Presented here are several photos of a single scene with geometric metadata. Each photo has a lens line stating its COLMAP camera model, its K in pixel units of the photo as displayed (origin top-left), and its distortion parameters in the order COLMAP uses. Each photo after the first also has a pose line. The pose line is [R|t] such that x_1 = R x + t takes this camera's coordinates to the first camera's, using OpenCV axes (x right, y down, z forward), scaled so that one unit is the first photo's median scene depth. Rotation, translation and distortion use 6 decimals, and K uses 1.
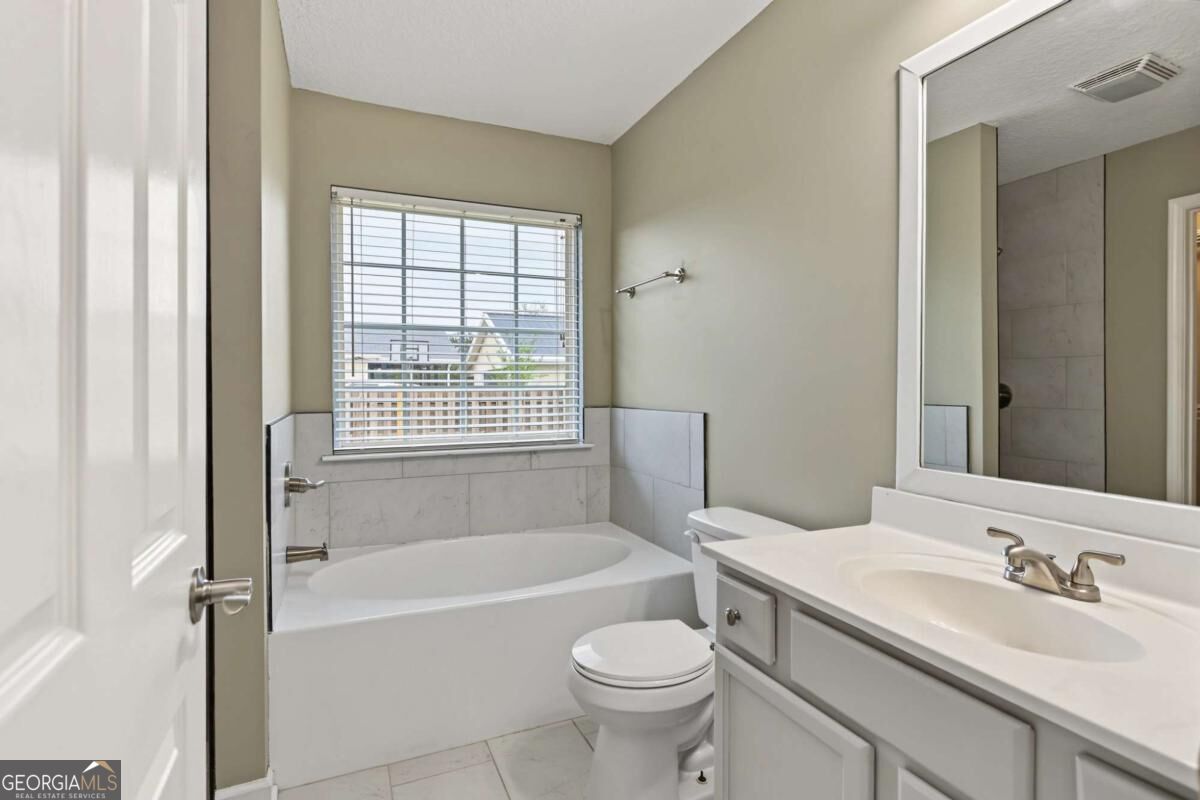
lens RADIAL K [[580.3, 0, 594.9], [0, 580.3, 389.4], [0, 0, 1]] dist [-0.004233, 0.000073]
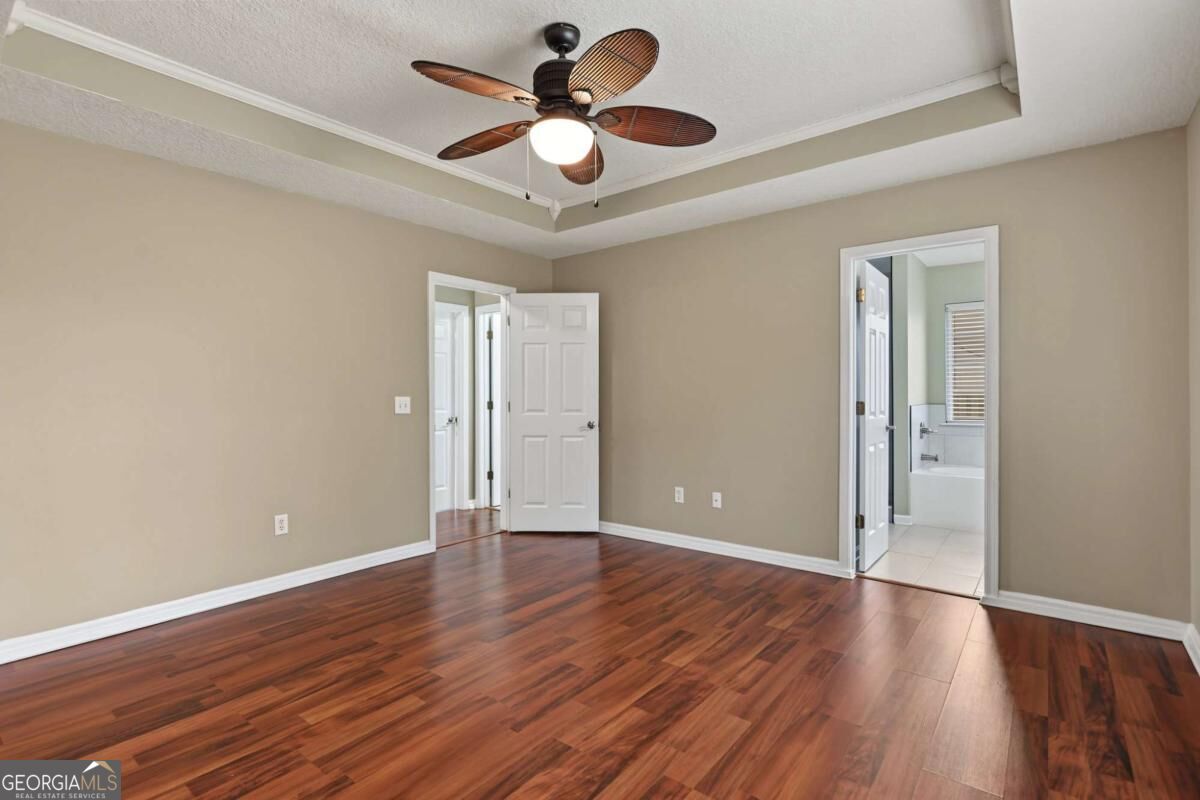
lens RADIAL K [[571.2, 0, 584.5], [0, 571.2, 396.4], [0, 0, 1]] dist [-0.000373, 0.000084]
pose [[0.451548, 0.003016, -0.892242, 1.708113], [0.000575, 0.999993, 0.003671, -0.000677], [0.892246, -0.002171, 0.451544, -2.407157]]
